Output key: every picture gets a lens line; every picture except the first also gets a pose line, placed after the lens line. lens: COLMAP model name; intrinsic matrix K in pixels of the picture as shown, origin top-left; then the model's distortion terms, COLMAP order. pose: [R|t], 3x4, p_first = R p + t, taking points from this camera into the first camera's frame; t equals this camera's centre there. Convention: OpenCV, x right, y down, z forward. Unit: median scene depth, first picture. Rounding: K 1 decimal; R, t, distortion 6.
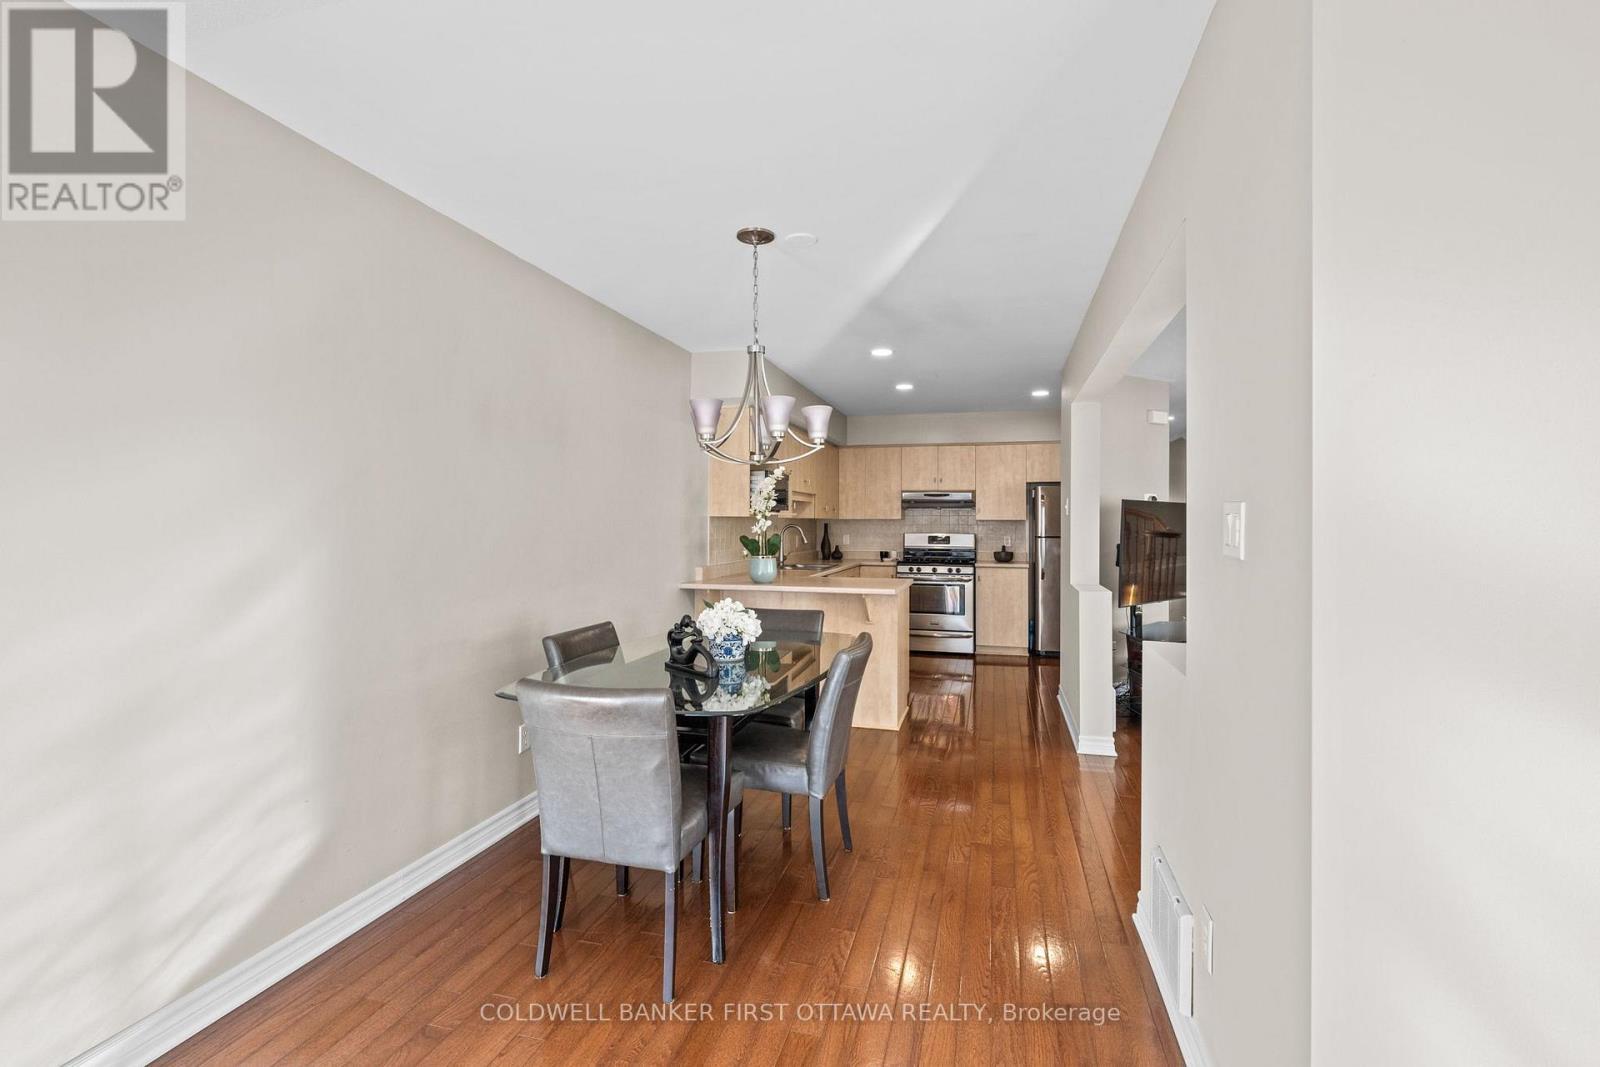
lens RADIAL K [[702.3, 0, 811.2], [0, 702.3, 518.9], [0, 0, 1]] dist [-0.001020, -0.000111]
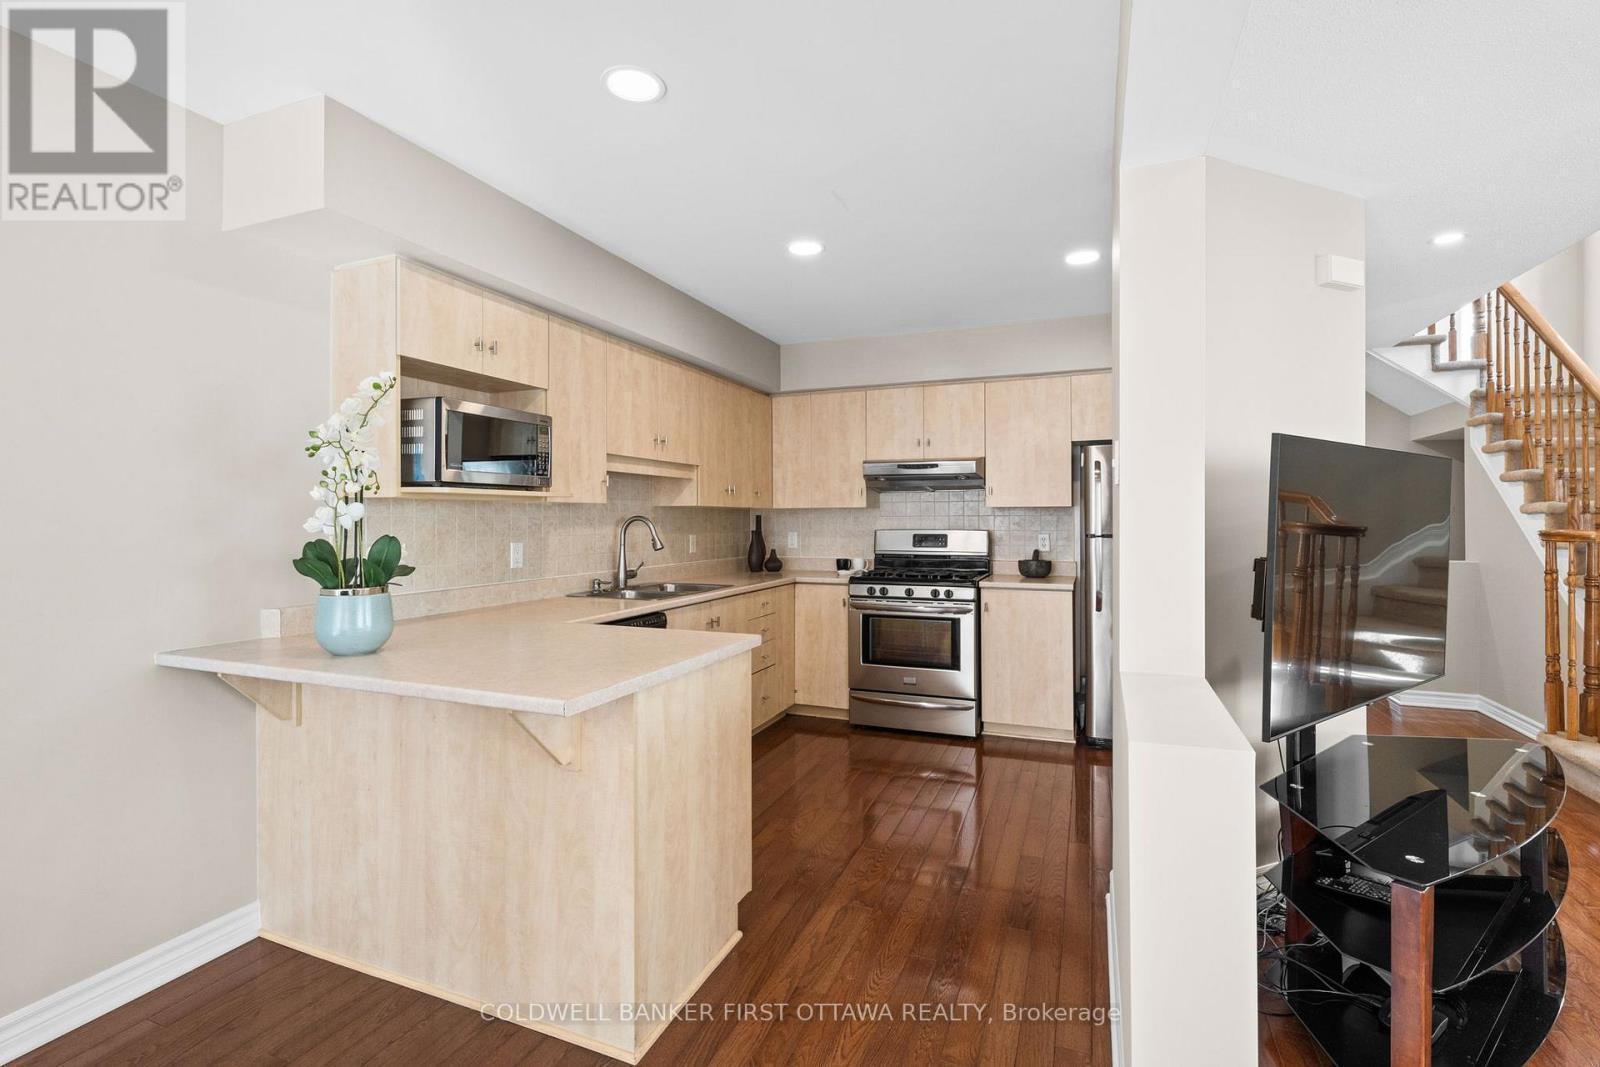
lens RADIAL K [[702.3, 0, 811.2], [0, 702.3, 518.9], [0, 0, 1]] dist [-0.001020, -0.000111]
pose [[0.992579, -0.006892, -0.121406, 0.161372], [0.007616, 0.999956, 0.005503, 0.007062], [0.121363, -0.006387, 0.992588, 0.394285]]
